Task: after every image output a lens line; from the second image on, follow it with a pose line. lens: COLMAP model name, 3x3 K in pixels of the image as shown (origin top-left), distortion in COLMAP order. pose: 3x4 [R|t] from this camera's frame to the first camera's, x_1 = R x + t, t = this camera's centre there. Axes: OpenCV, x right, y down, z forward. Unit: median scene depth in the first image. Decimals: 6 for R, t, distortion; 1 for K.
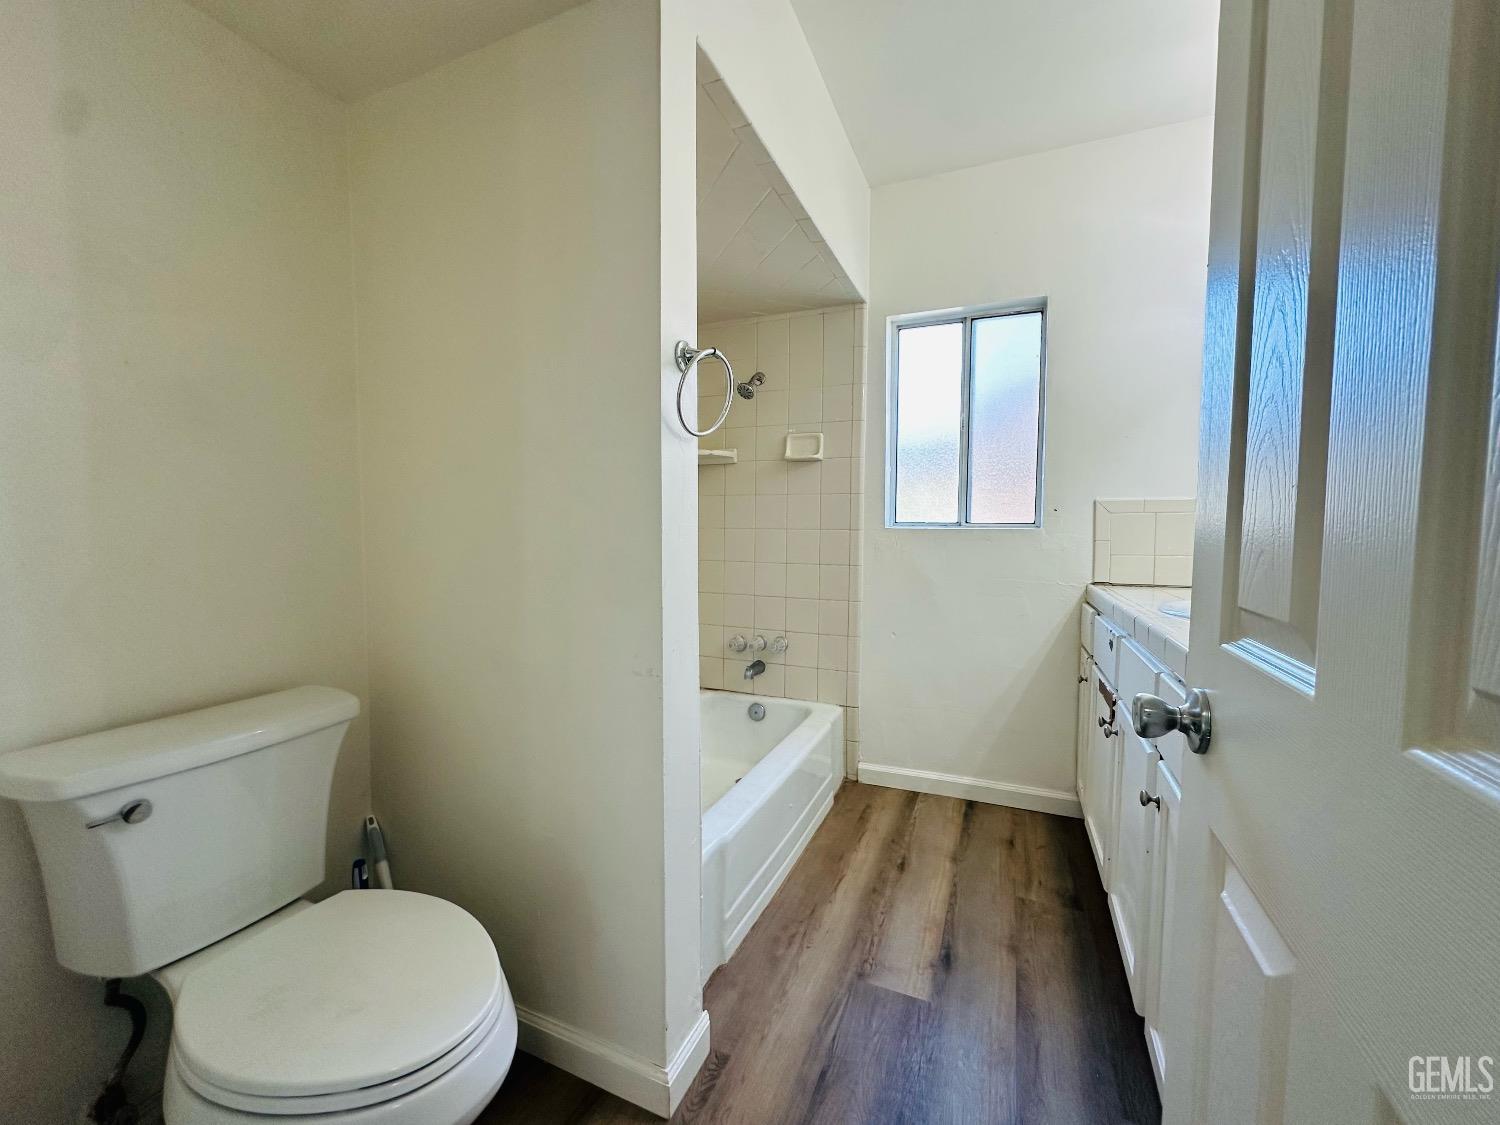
lens RADIAL K [[597.4, 0, 749.5], [0, 597.4, 563.0], [0, 0, 1]] dist [-0.006706, 0.001309]
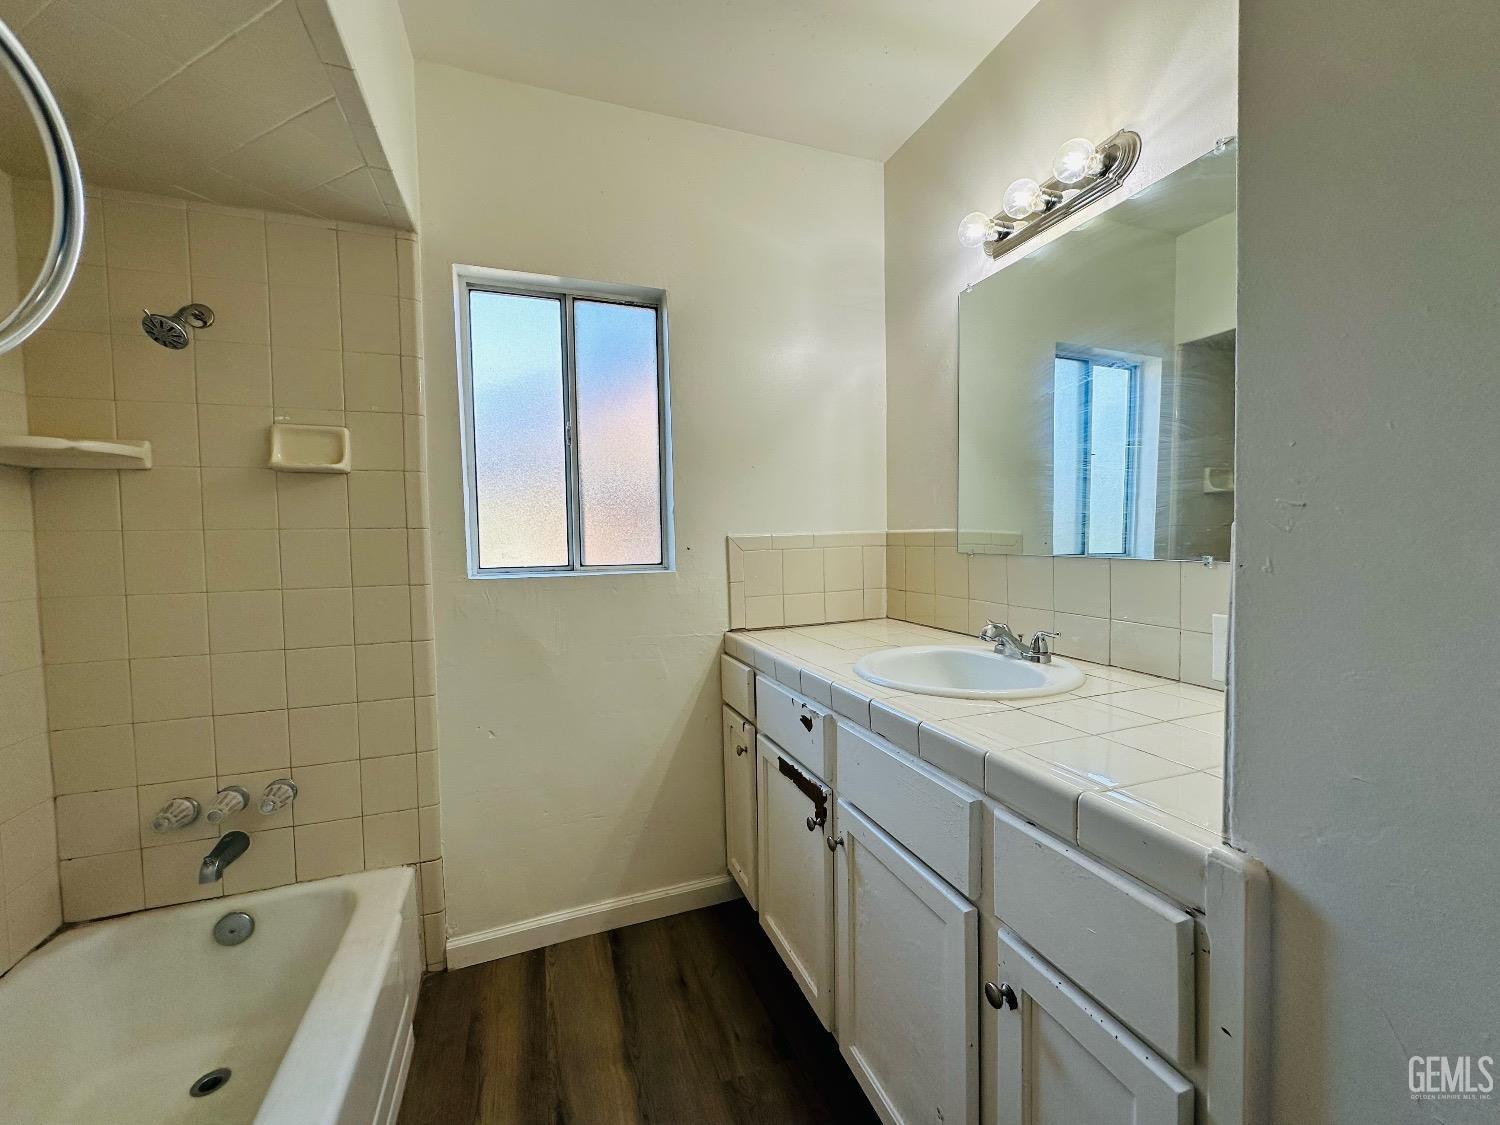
lens RADIAL K [[597.4, 0, 748.6], [0, 597.4, 560.8], [0, 0, 1]] dist [-0.006706, 0.001309]
pose [[0.728455, -0.048723, 0.683359, 0.000217], [0.064710, 0.997902, 0.002170, -0.060587], [-0.682030, 0.042640, 0.730080, 0.297703]]
